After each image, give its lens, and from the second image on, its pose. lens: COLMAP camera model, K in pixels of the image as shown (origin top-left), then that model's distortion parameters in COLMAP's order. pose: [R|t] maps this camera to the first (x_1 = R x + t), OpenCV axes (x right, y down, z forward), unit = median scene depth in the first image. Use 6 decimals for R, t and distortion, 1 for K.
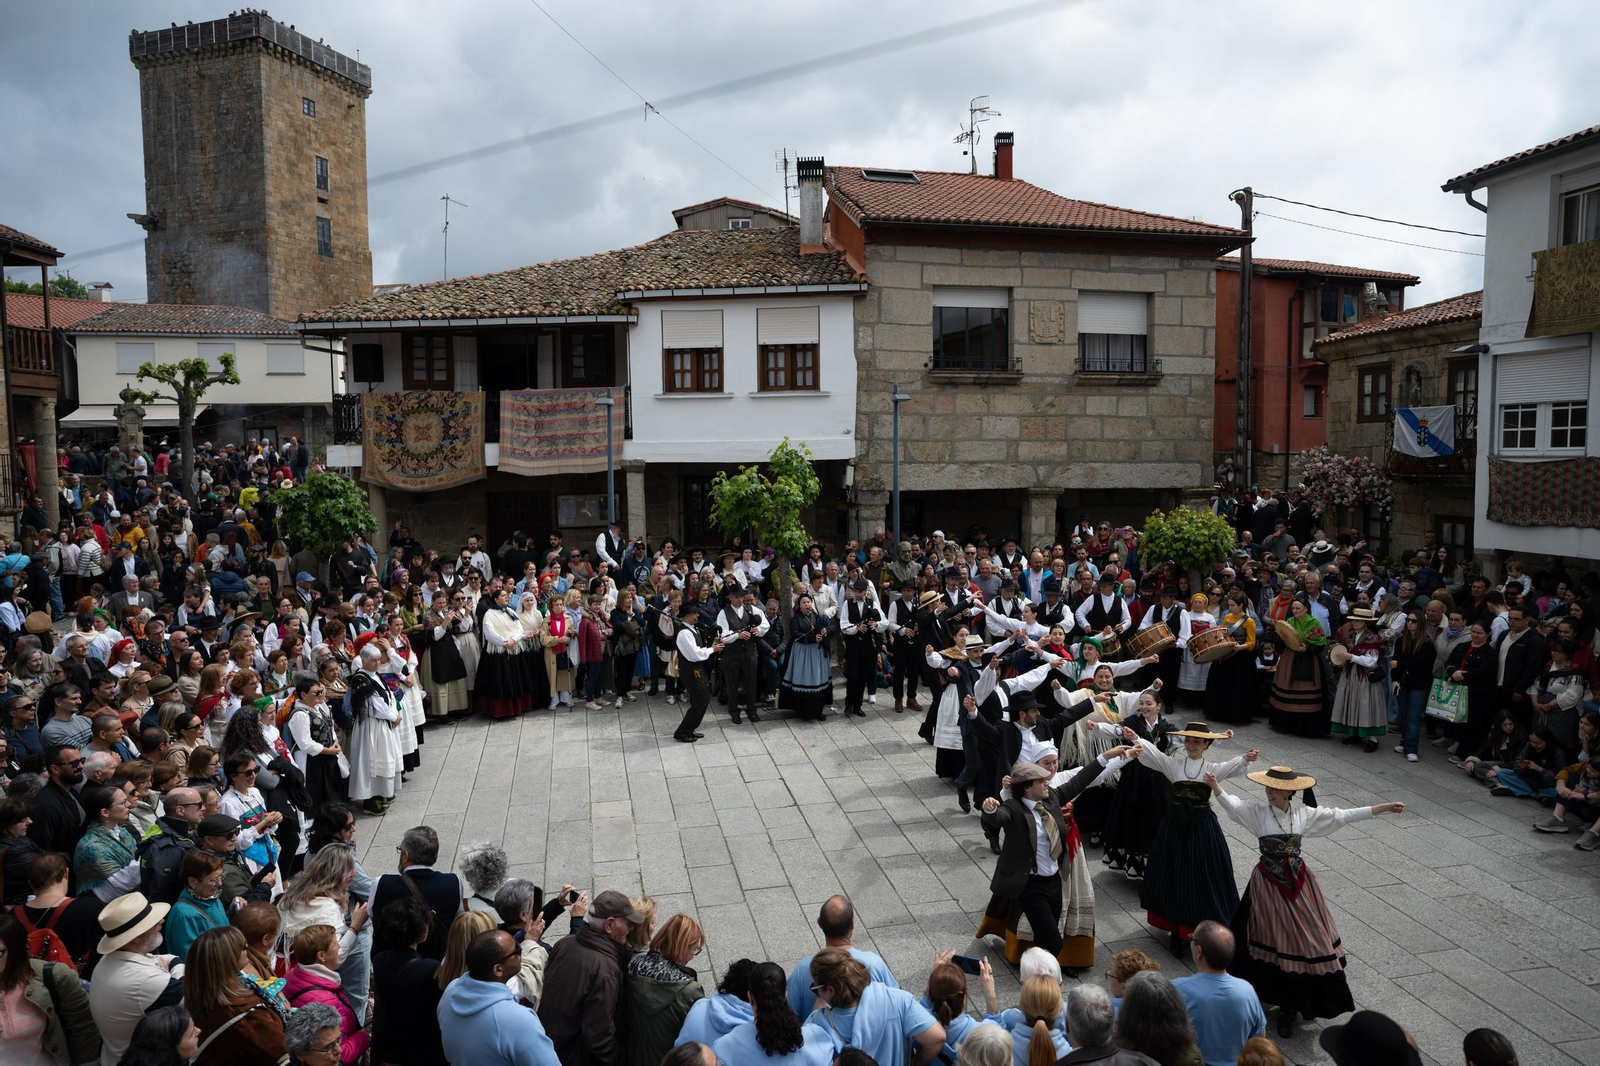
lens RADIAL K [[1059.0, 0, 803.3], [0, 1059.0, 541.6], [0, 0, 1]] dist [-0.084562, 0.068257]
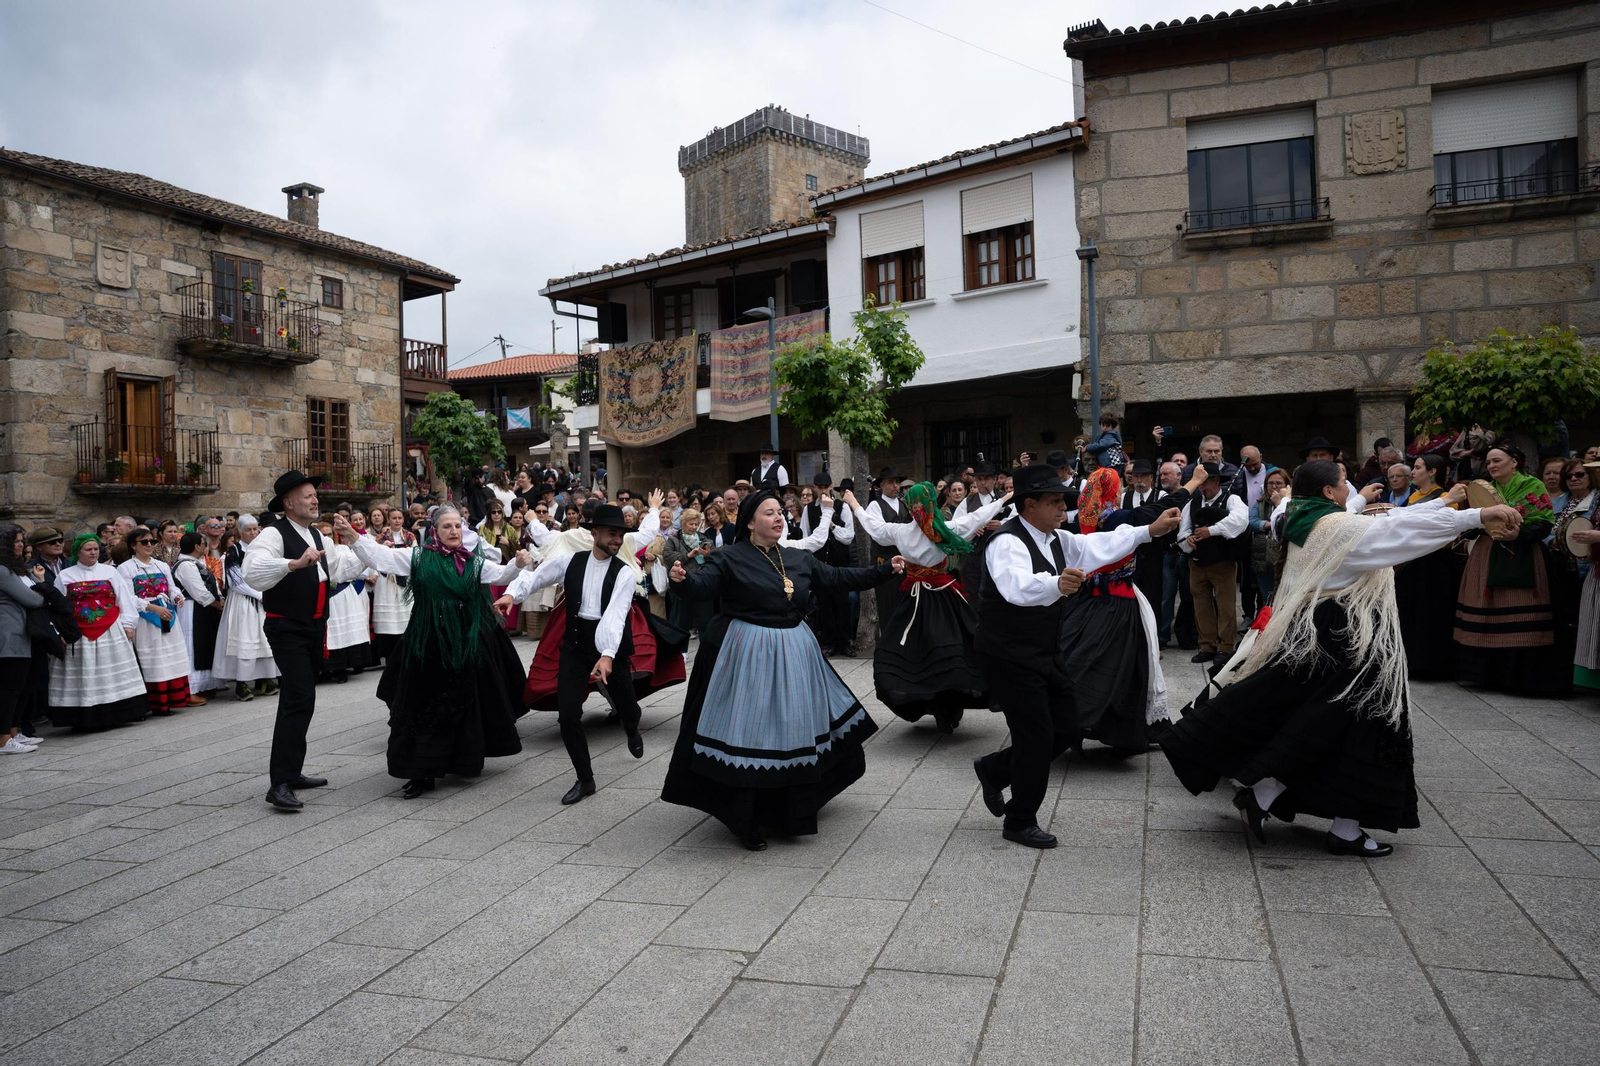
lens RADIAL K [[1059.0, 0, 801.4], [0, 1059.0, 540.8], [0, 0, 1]] dist [-0.084562, 0.068257]
pose [[0.861214, -0.014791, -0.508028, 0.245961], [-0.020596, 0.997740, -0.063963, 0.096490], [0.507825, 0.065549, 0.858963, 0.256512]]
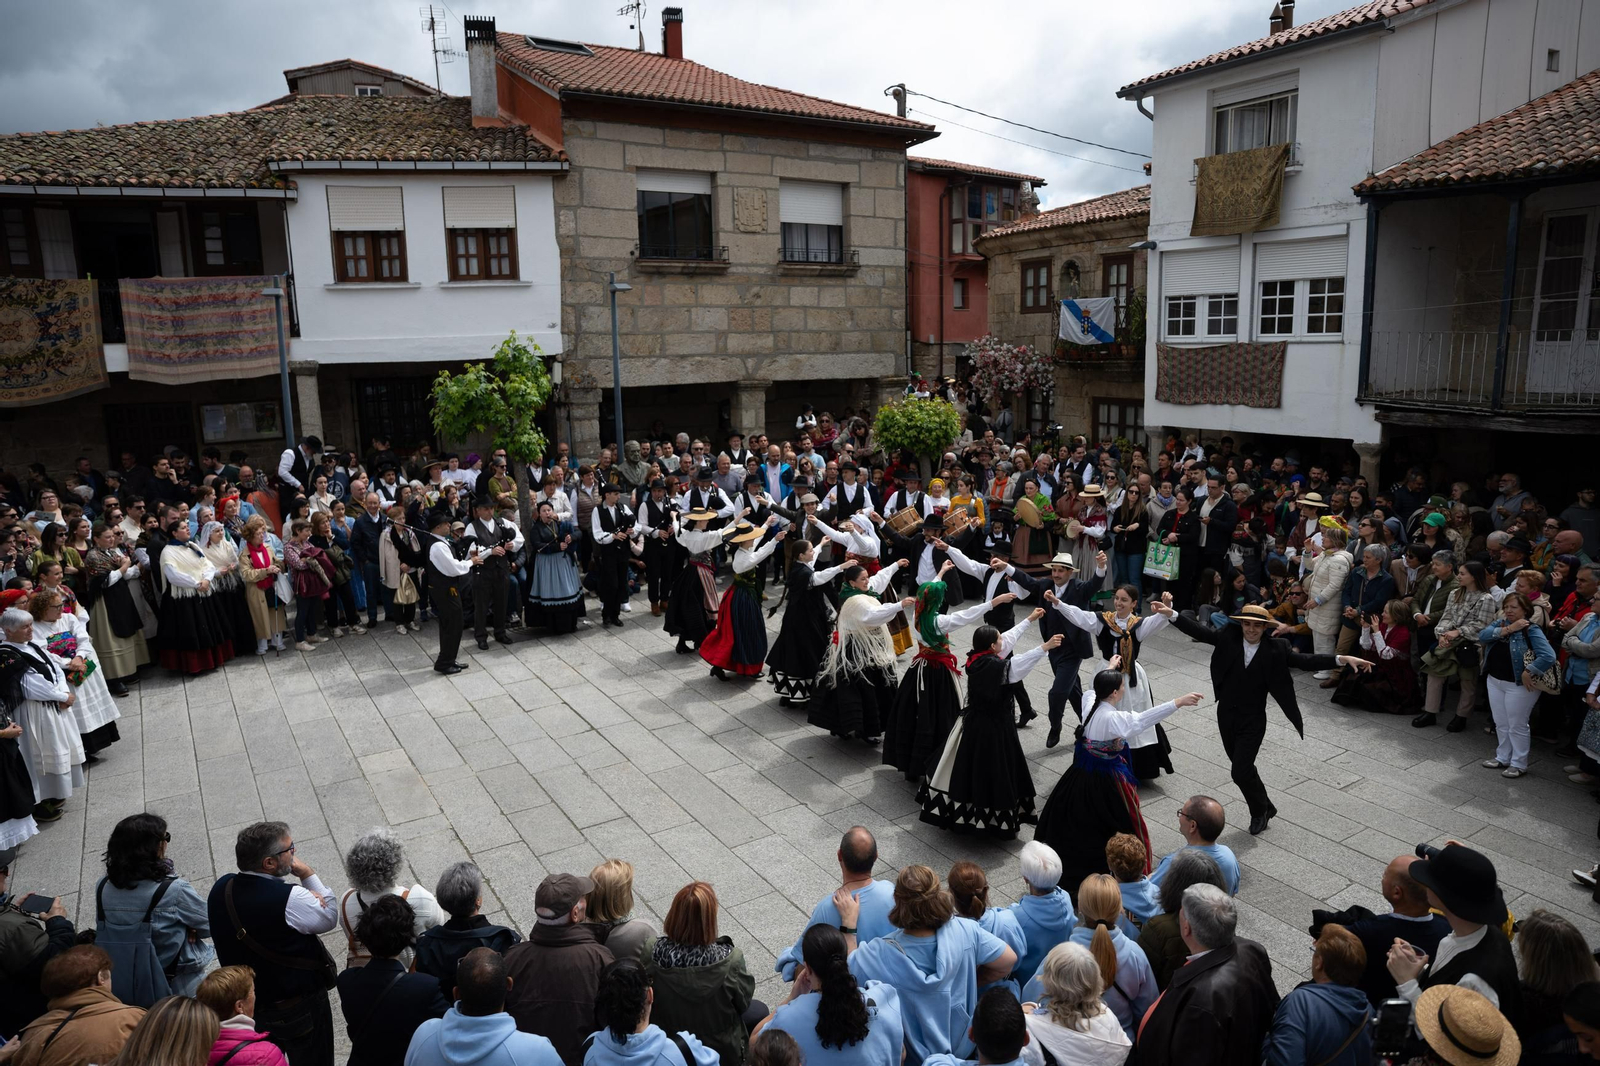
lens RADIAL K [[1059.0, 0, 803.2], [0, 1059.0, 540.7], [0, 0, 1]] dist [-0.084562, 0.068257]
pose [[0.935803, -0.074586, 0.344544, -0.081181], [0.041311, 0.993830, 0.102938, -0.001813], [-0.350095, -0.082096, 0.933110, 0.045894]]
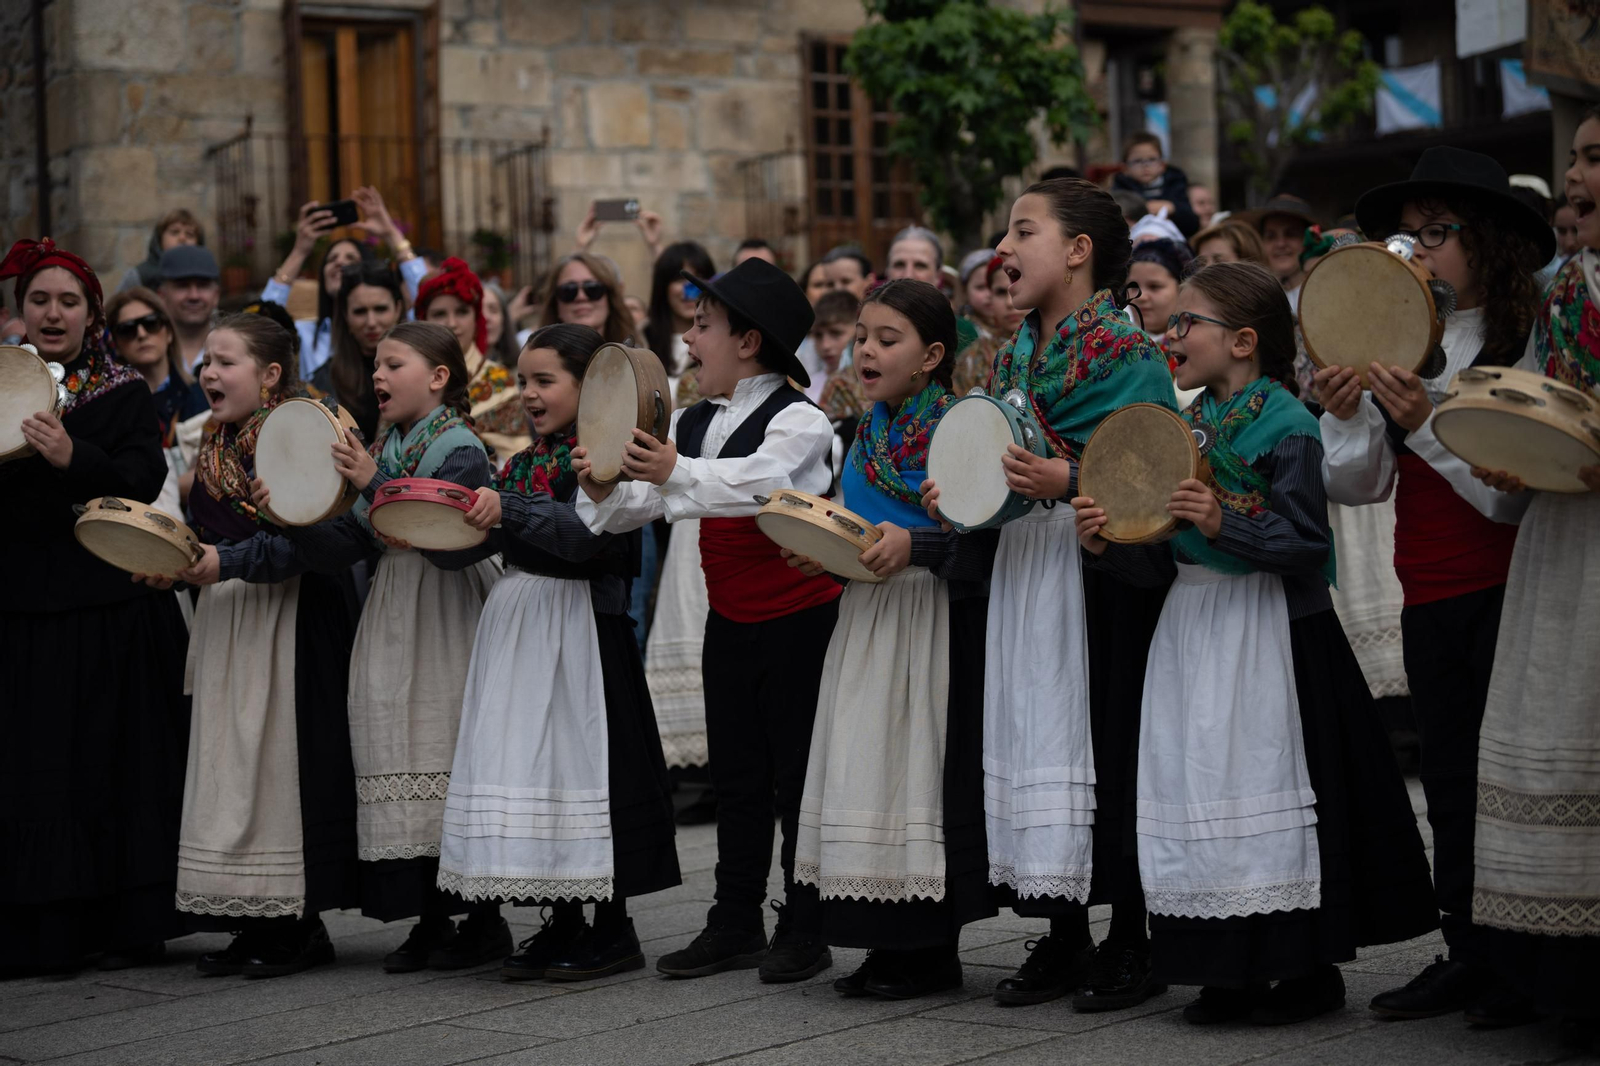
lens RADIAL K [[3168.3, 0, 746.7], [0, 3168.3, 561.6], [0, 0, 1]] dist [-0.017642, 0.000000]
pose [[0.448669, -0.000569, -0.893698, 0.299842], [-0.043144, 0.998820, -0.022296, 0.111146], [0.892656, 0.048562, 0.448115, 0.399389]]
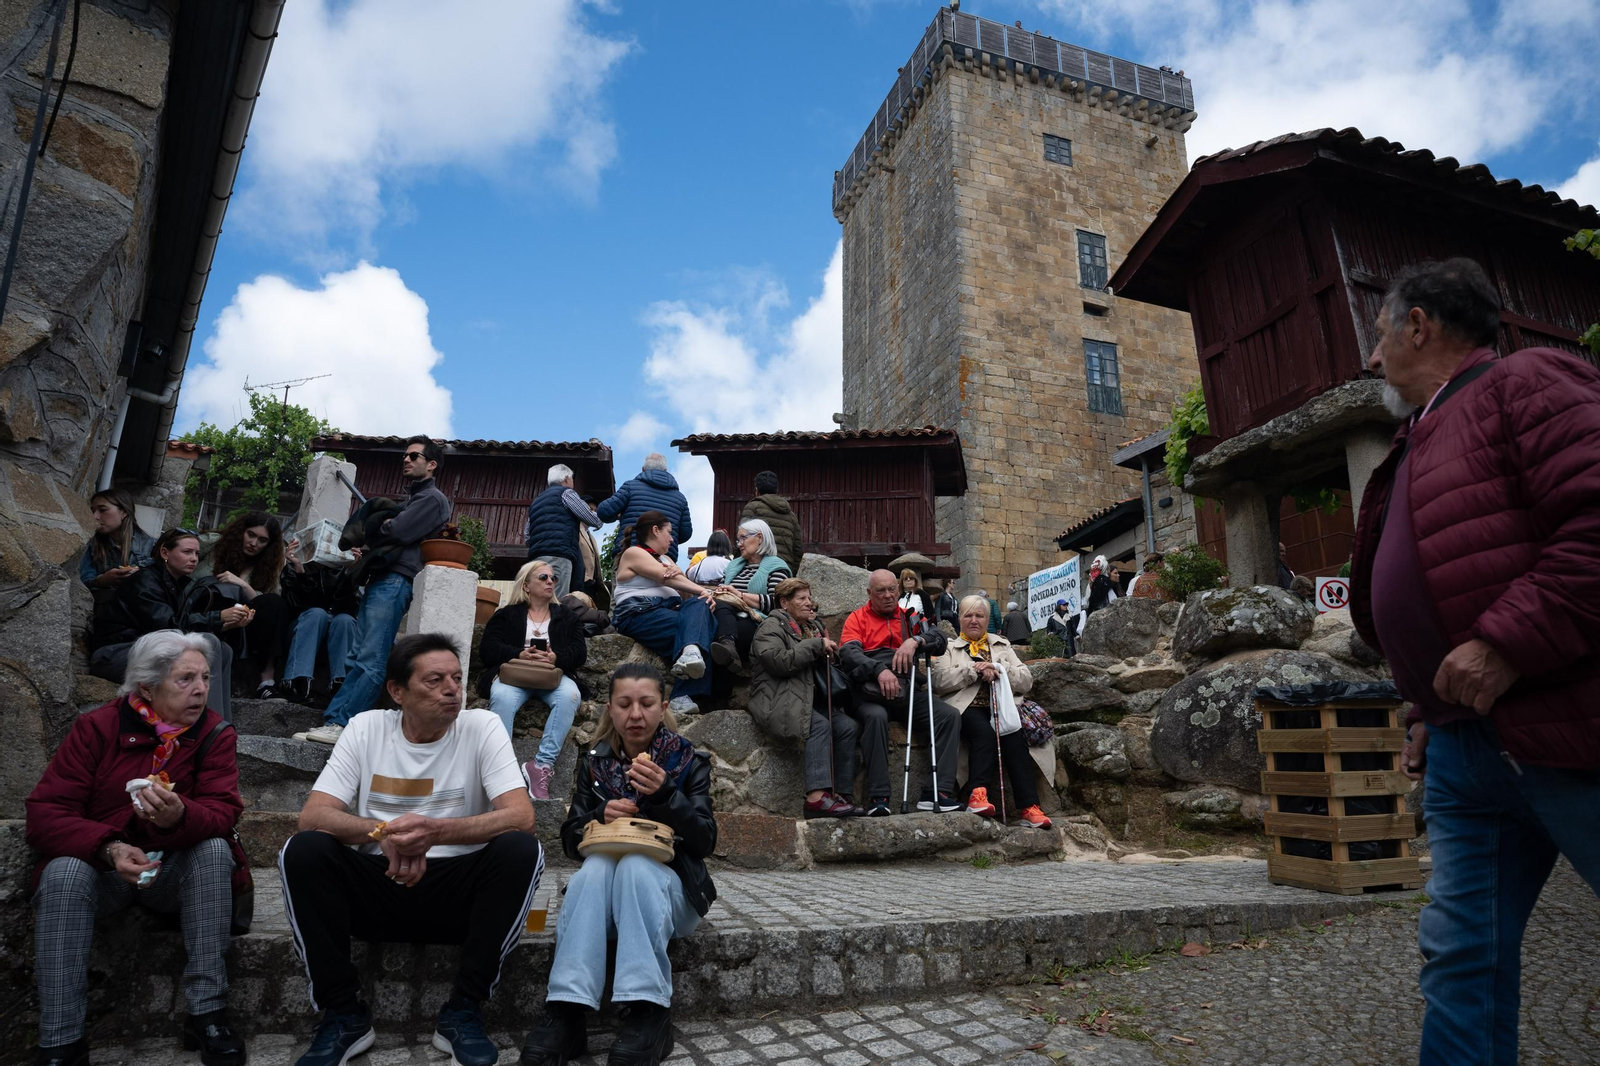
lens RADIAL K [[1059.0, 0, 788.7], [0, 1059.0, 537.5], [0, 0, 1]] dist [-0.084562, 0.068257]
pose [[0.590951, -0.211068, -0.778606, -0.699783], [-0.082580, 0.944268, -0.318653, -0.223814], [0.802469, 0.252605, 0.540586, 2.384562]]
